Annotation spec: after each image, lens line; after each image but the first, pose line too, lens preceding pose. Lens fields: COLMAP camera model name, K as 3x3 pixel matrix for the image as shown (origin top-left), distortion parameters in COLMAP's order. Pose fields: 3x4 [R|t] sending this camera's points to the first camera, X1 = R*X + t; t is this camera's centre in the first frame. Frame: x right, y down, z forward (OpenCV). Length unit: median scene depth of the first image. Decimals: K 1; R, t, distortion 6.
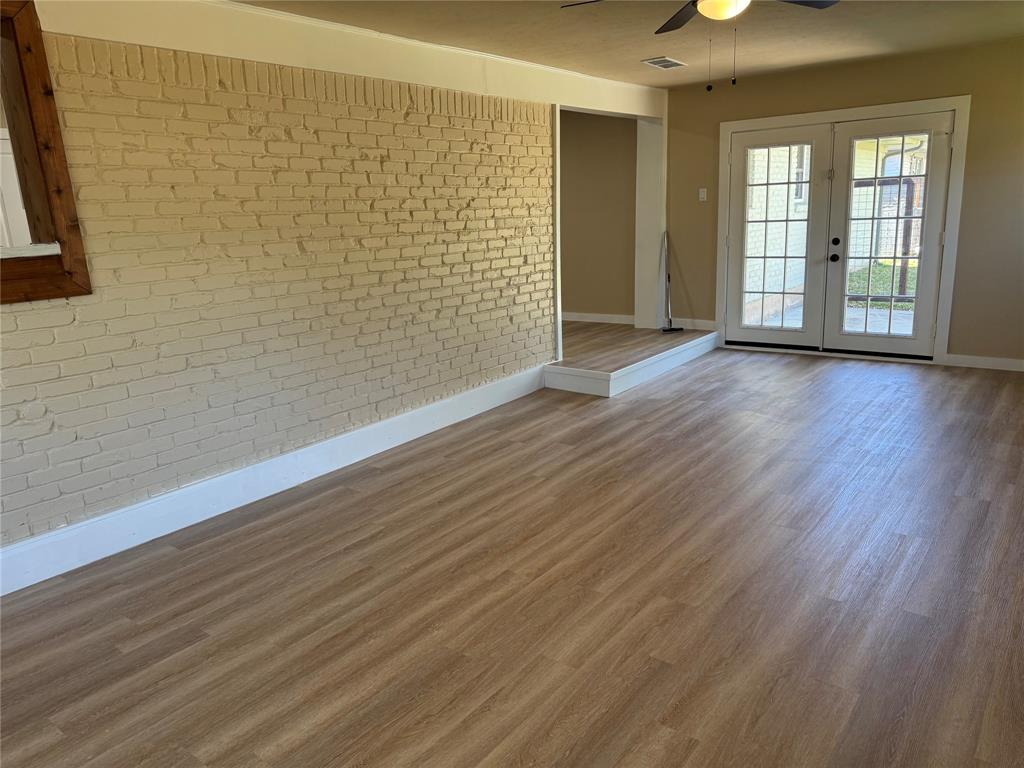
lens RADIAL K [[731.2, 0, 512.0], [0, 731.2, 384.0], [0, 0, 1]] dist [0.073982, -0.105138]
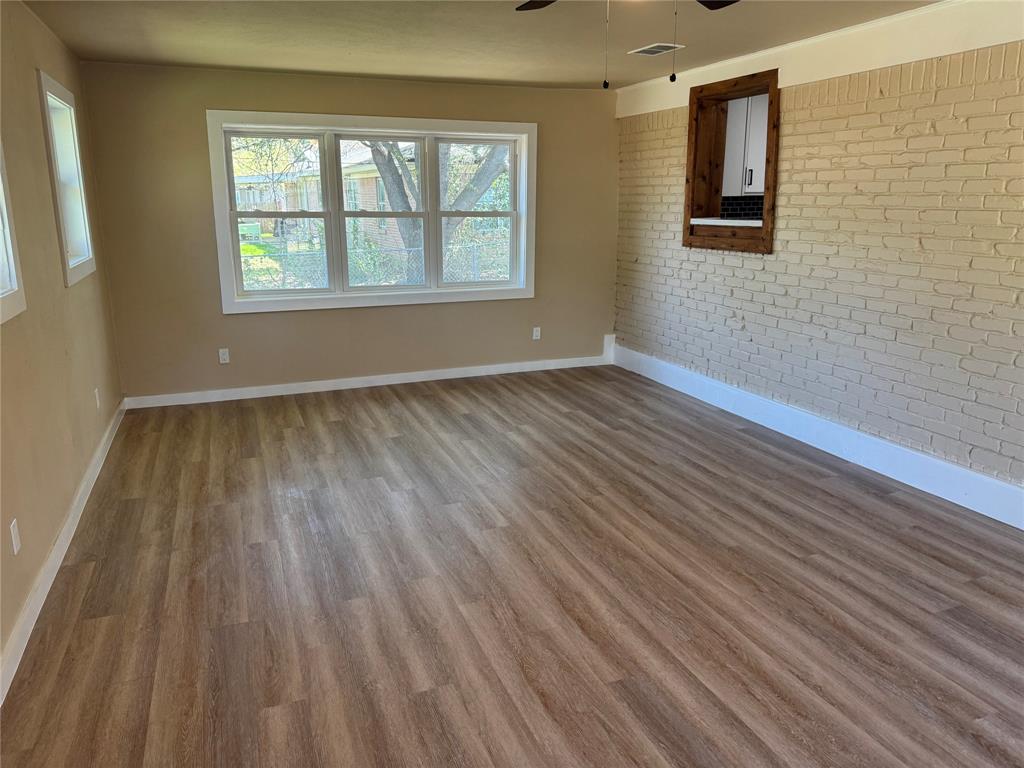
lens RADIAL K [[731.2, 0, 512.0], [0, 731.2, 384.0], [0, 0, 1]] dist [0.073982, -0.105138]
pose [[-0.517613, 0.258363, -0.815674, 0.898893], [-0.165826, 0.904952, 0.391872, -0.337420], [0.839391, 0.338098, -0.425572, 1.113290]]
